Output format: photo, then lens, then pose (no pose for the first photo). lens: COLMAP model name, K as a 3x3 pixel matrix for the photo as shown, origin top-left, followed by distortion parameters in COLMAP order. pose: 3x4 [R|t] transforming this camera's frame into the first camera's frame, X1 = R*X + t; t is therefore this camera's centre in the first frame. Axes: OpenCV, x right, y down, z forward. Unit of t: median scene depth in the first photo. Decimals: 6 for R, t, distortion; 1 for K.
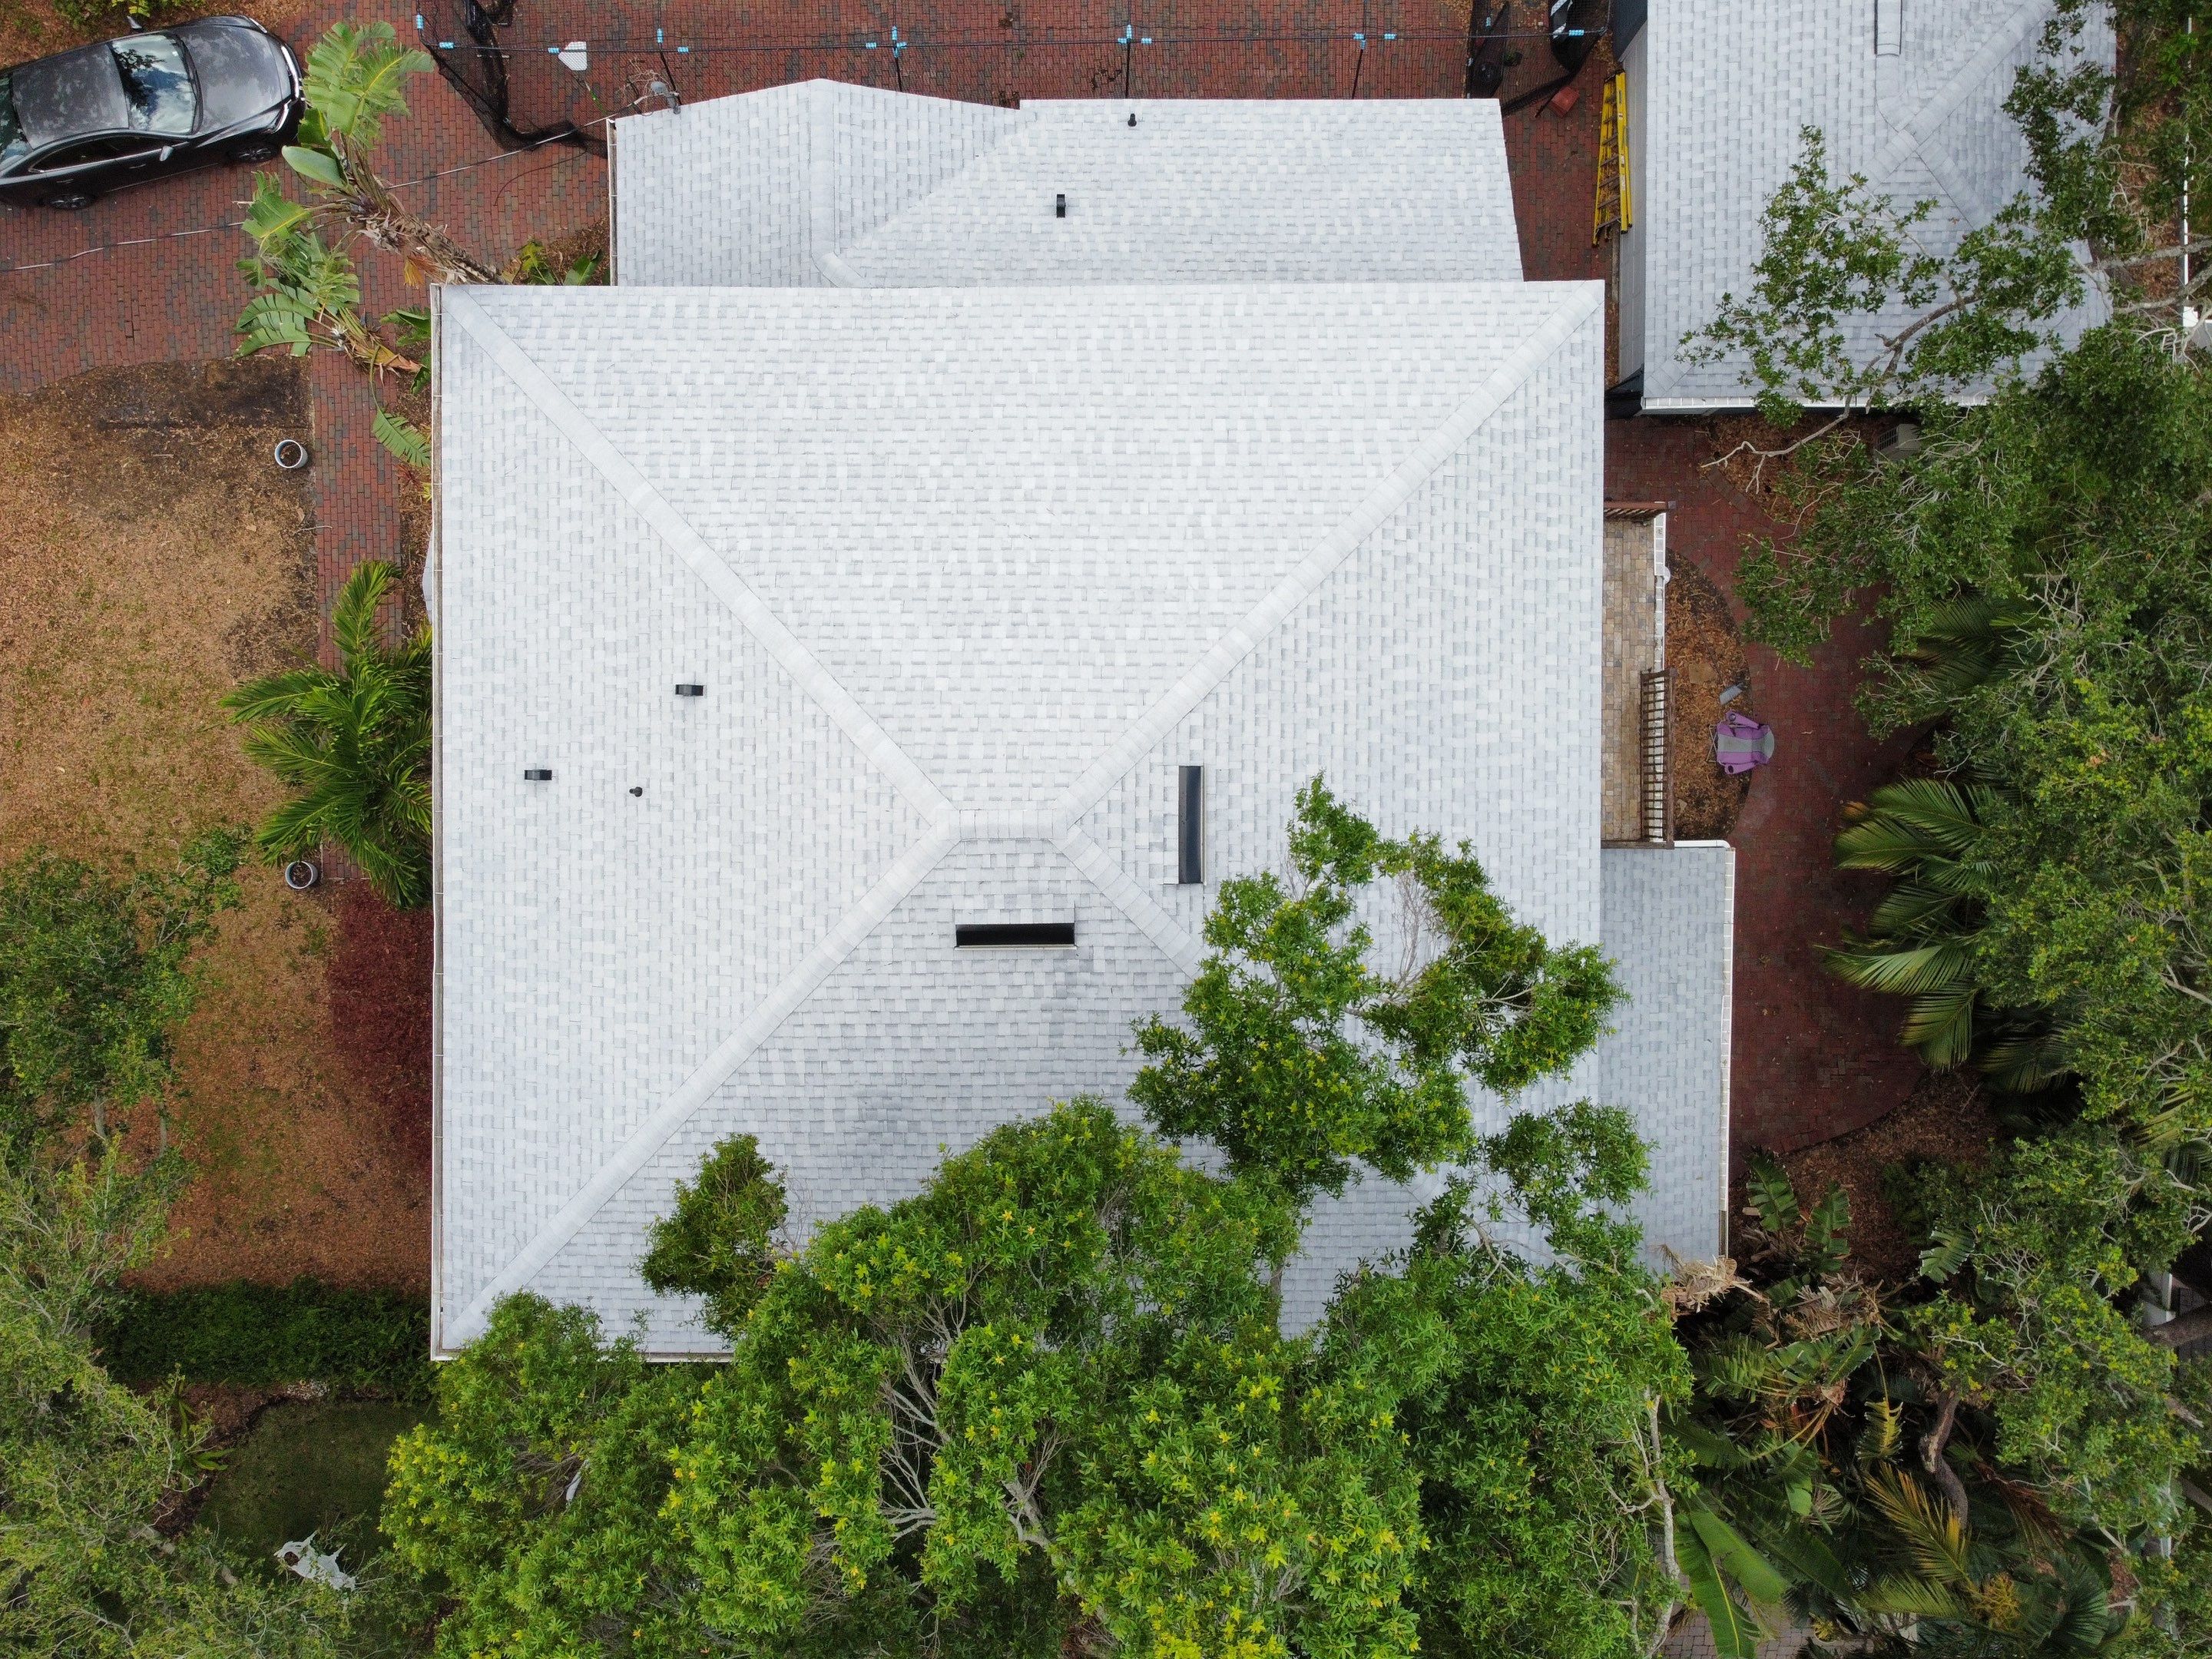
lens RADIAL K [[1694.0, 0, 1091.2], [0, 1694.0, 811.0], [0, 0, 1]] dist [0.000140, 0.001430]
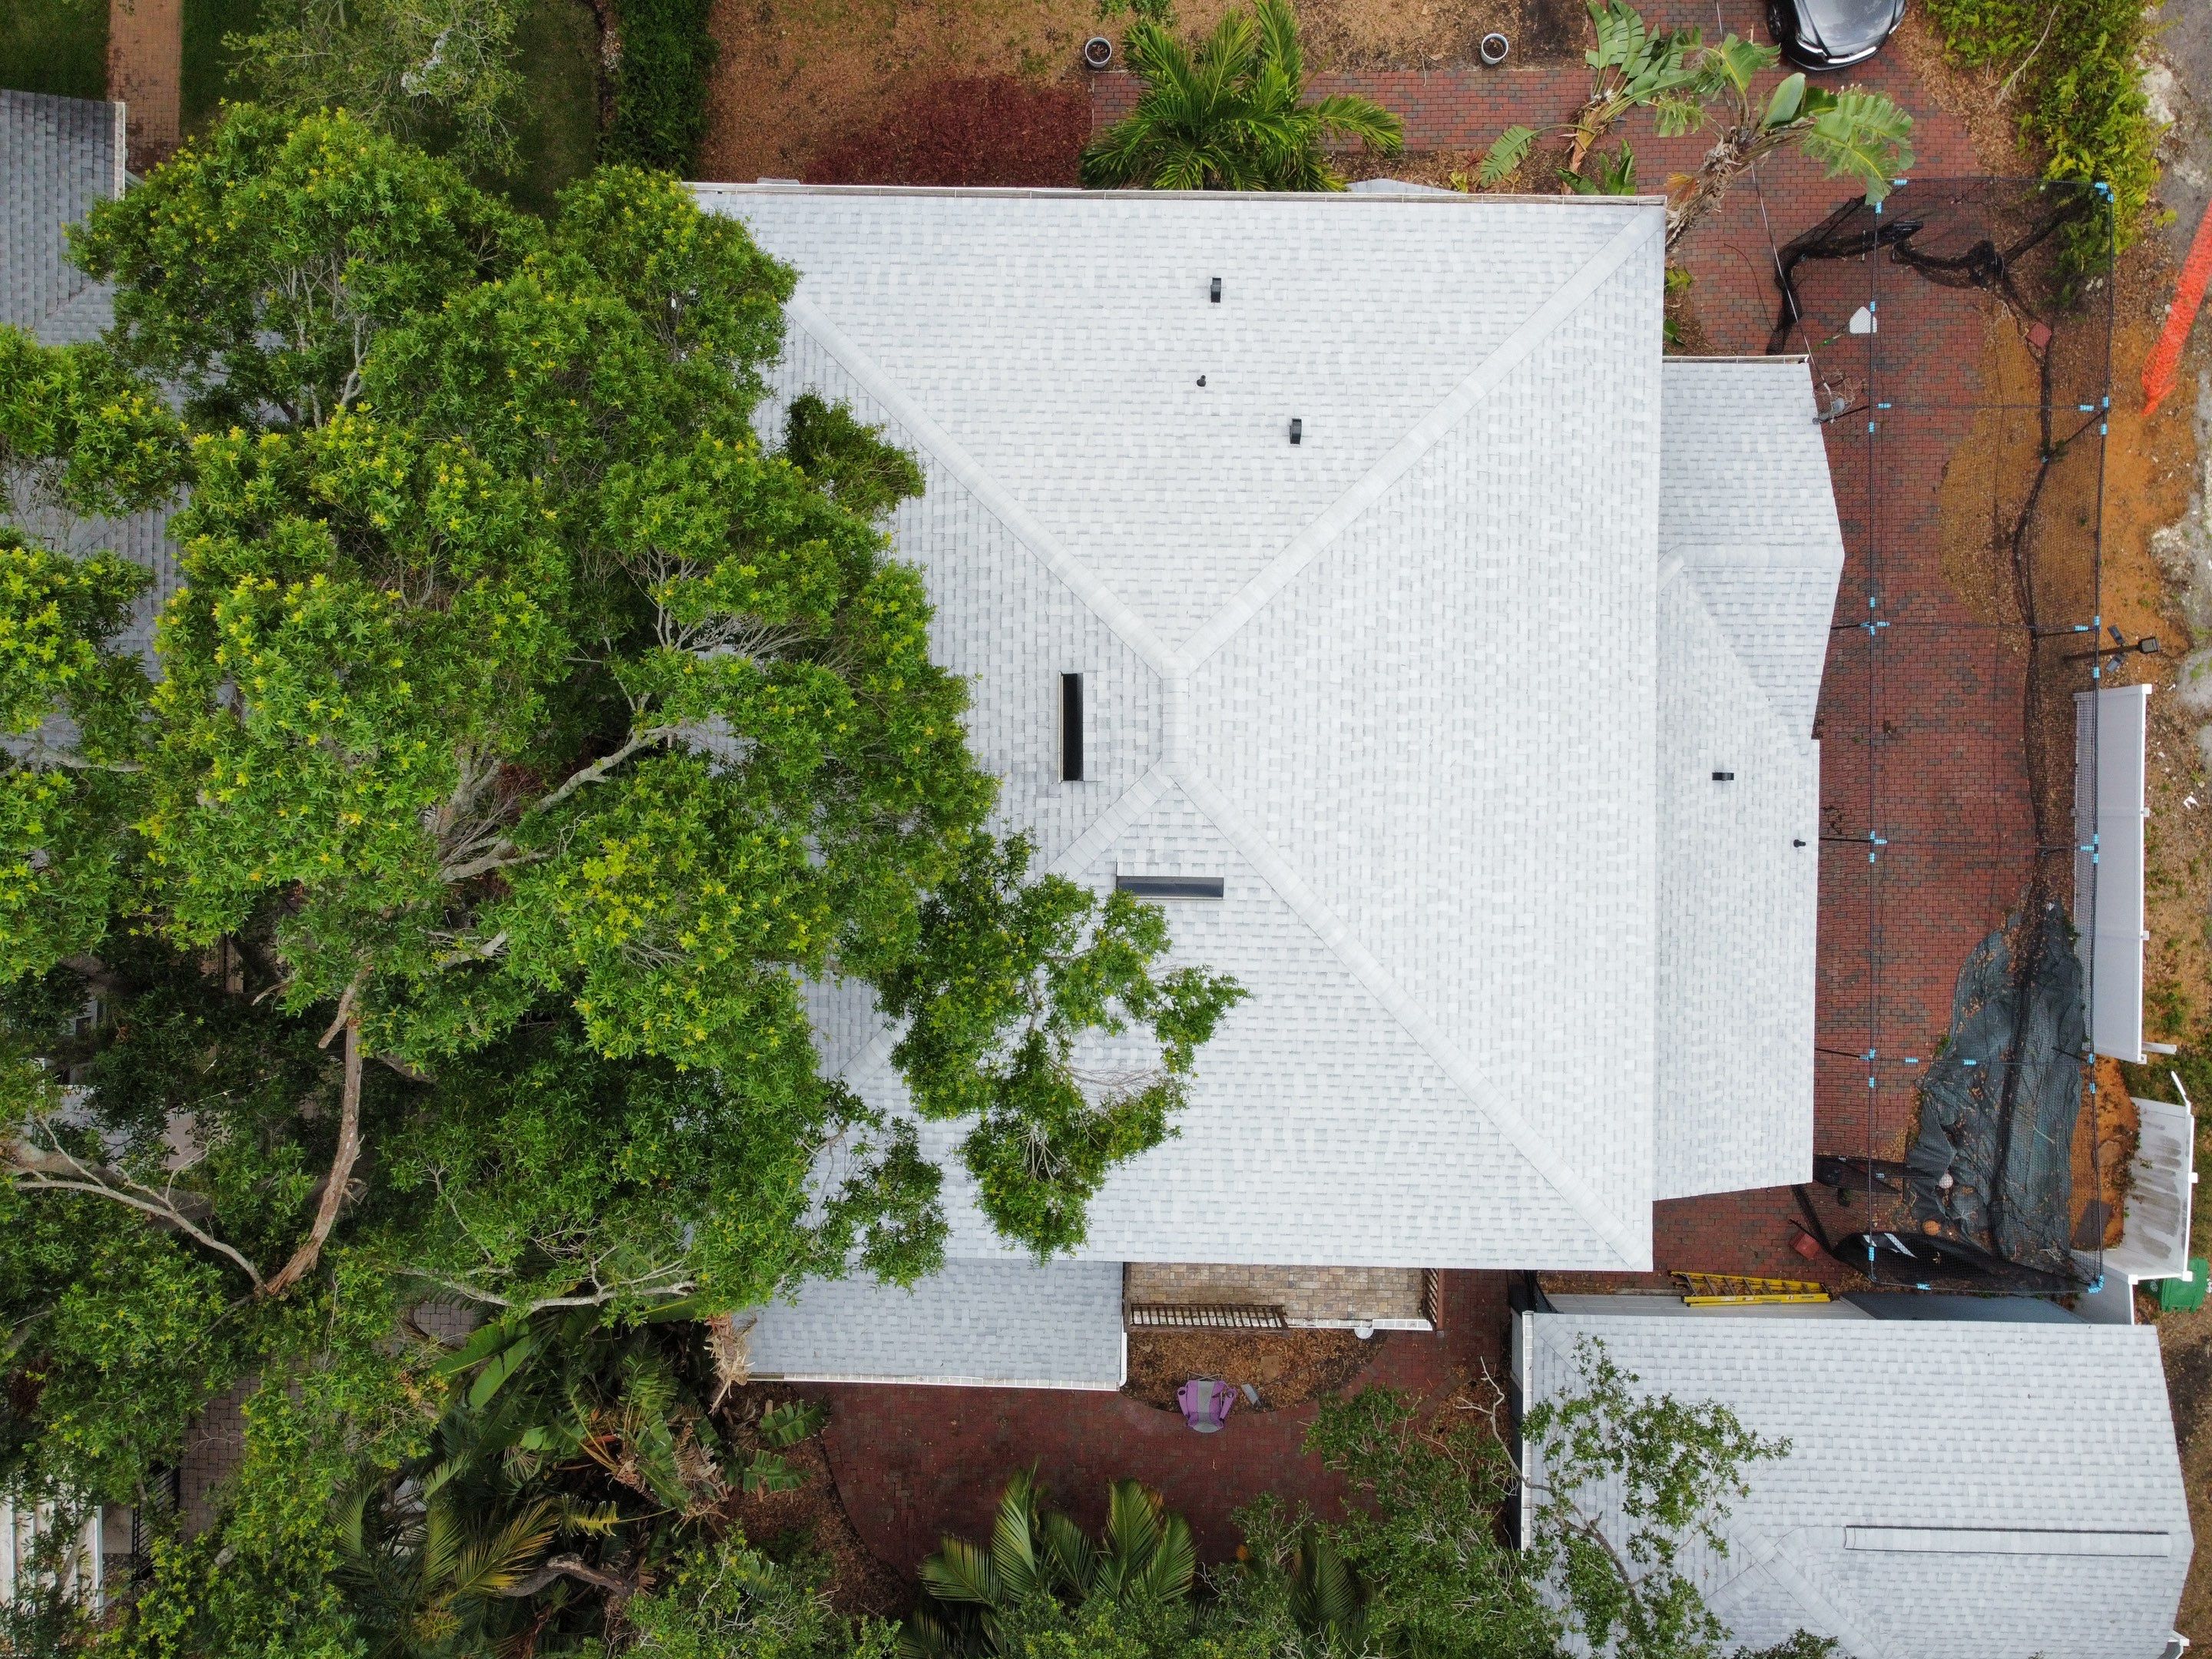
lens RADIAL K [[1687.2, 0, 1073.7], [0, 1687.2, 823.9], [0, 0, 1]] dist [-0.005405, -0.001082]
pose [[-0.011904, 0.999819, 0.014809, 0.001660], [-0.999928, -0.011878, -0.001836, 0.070874], [-0.001660, -0.014829, 0.999889, -0.091837]]
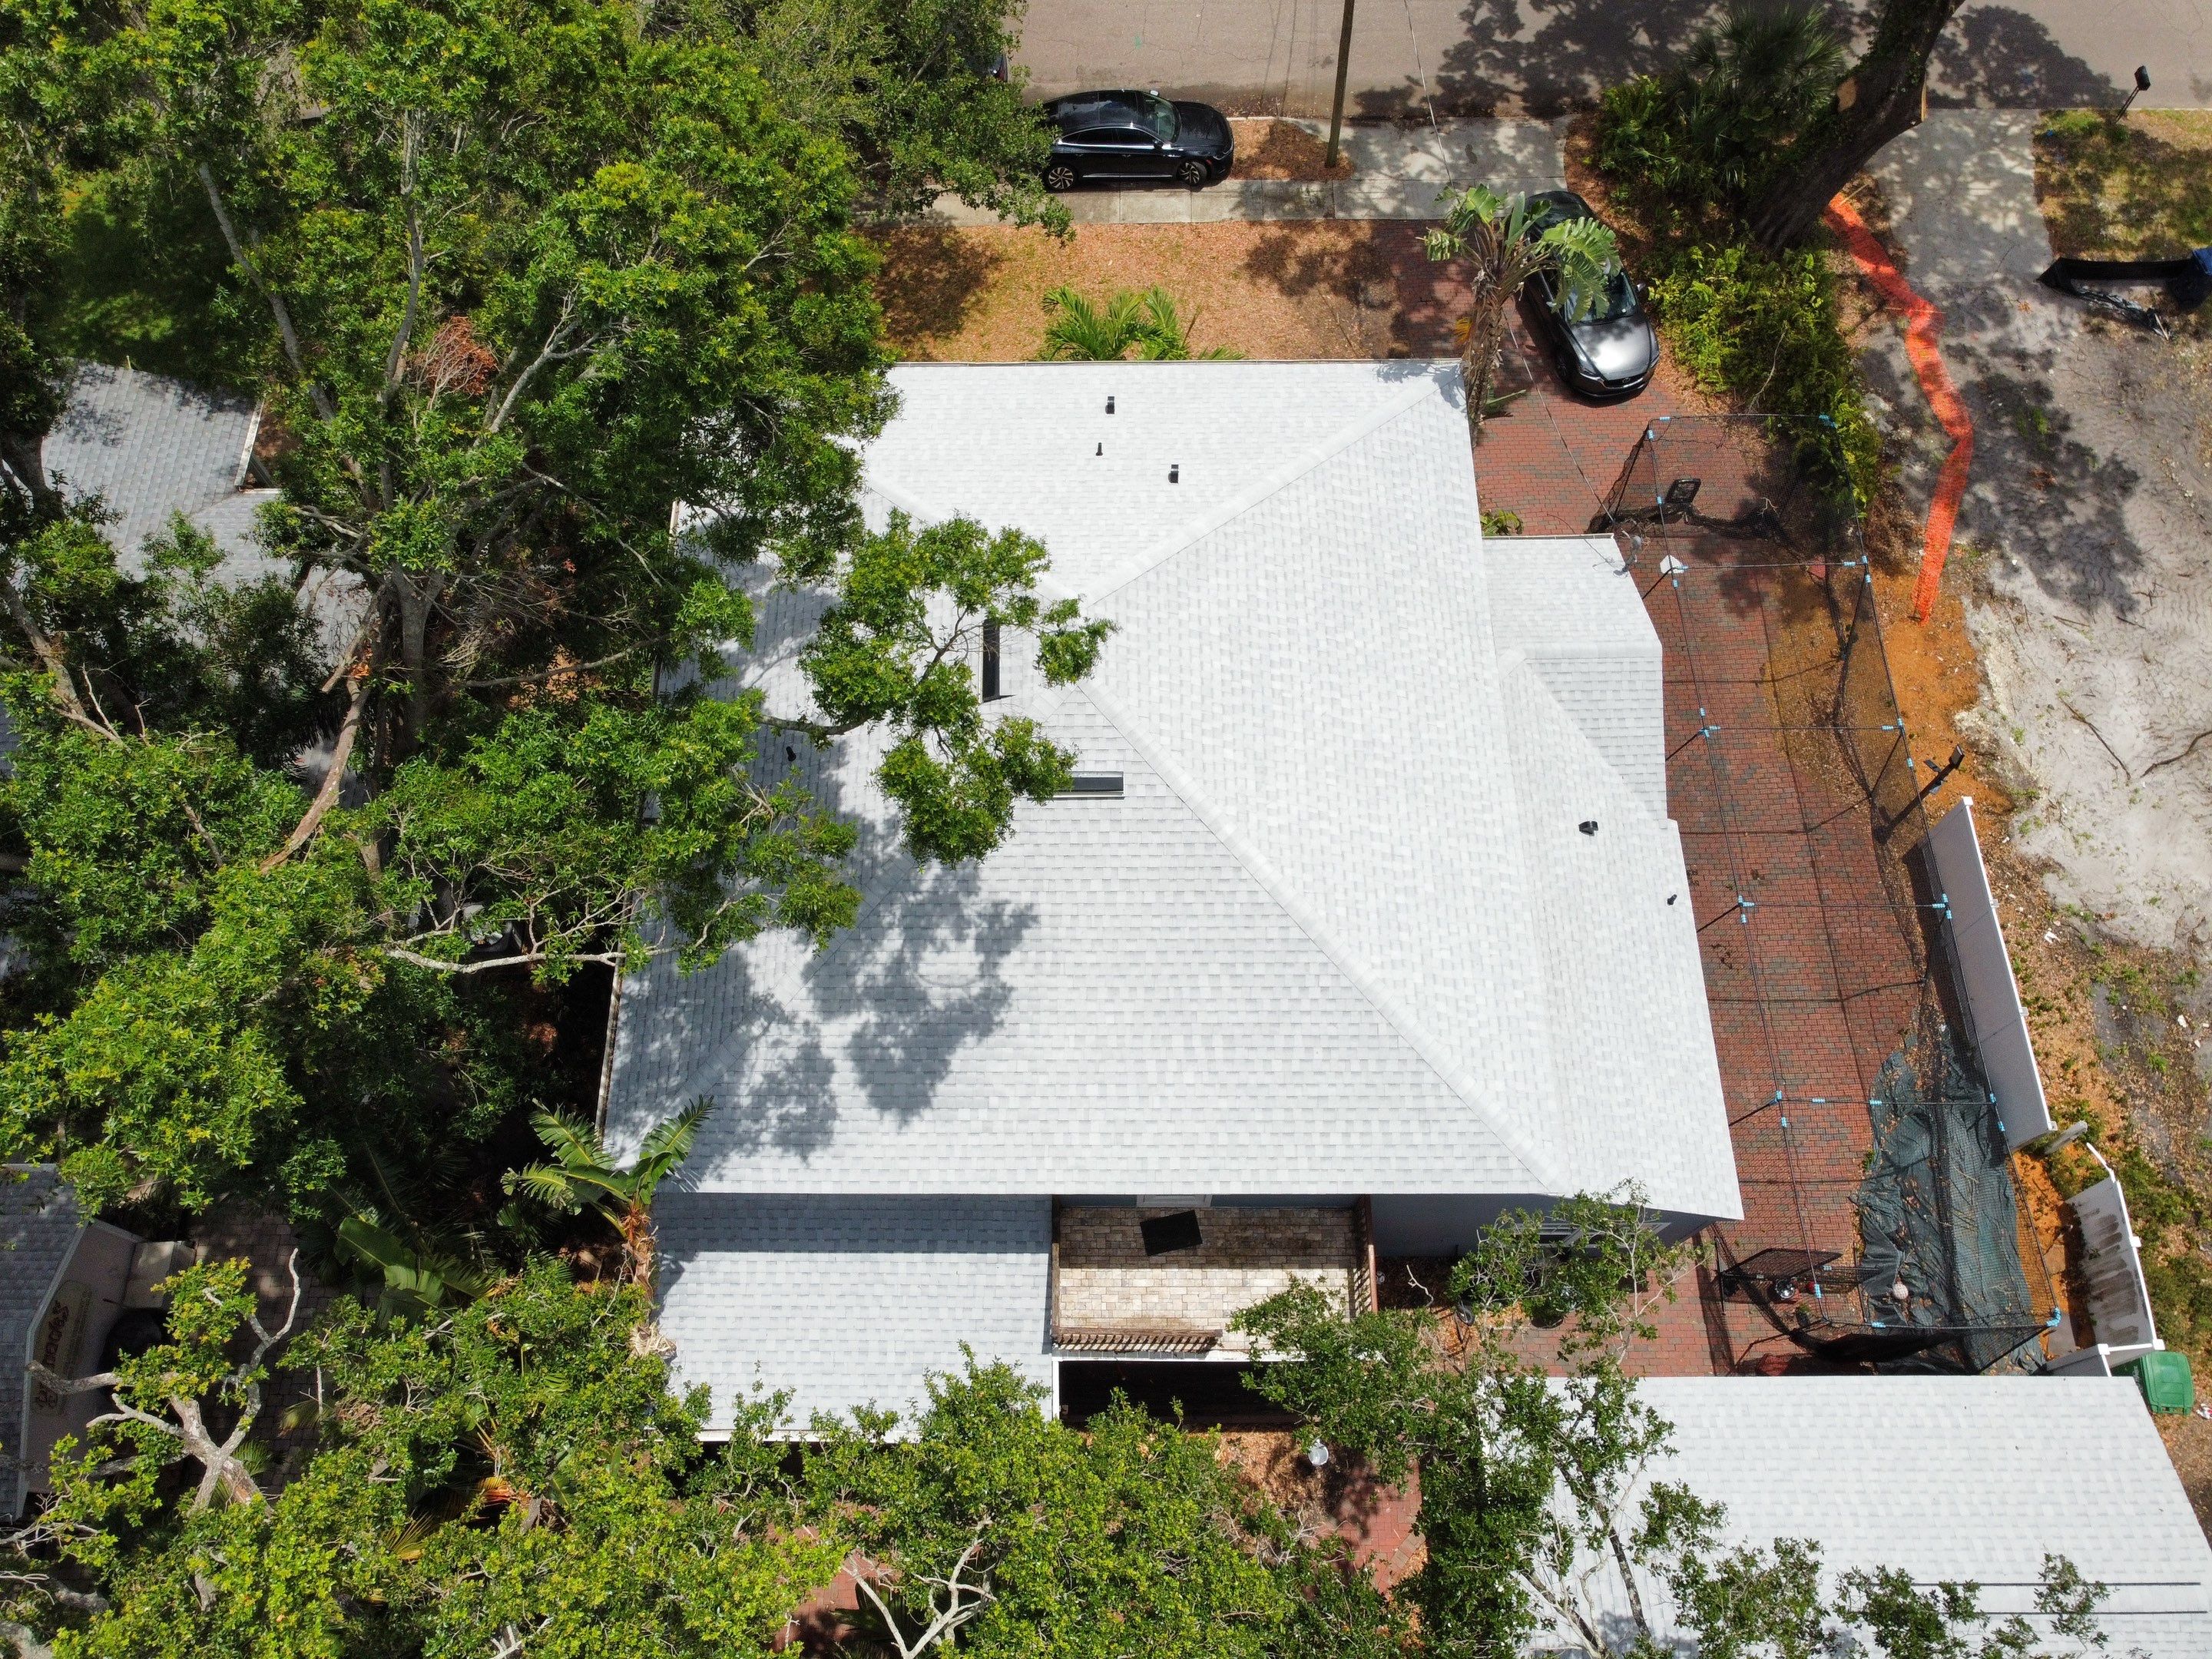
lens RADIAL K [[1694.0, 0, 1091.2], [0, 1694.0, 811.0], [0, 0, 1]] dist [0.000140, 0.001430]
pose [[0.004969, 0.903171, -0.429253, 0.587688], [-0.999958, 0.001205, -0.009041, 0.007899], [-0.007648, 0.429280, 0.903139, -0.107895]]
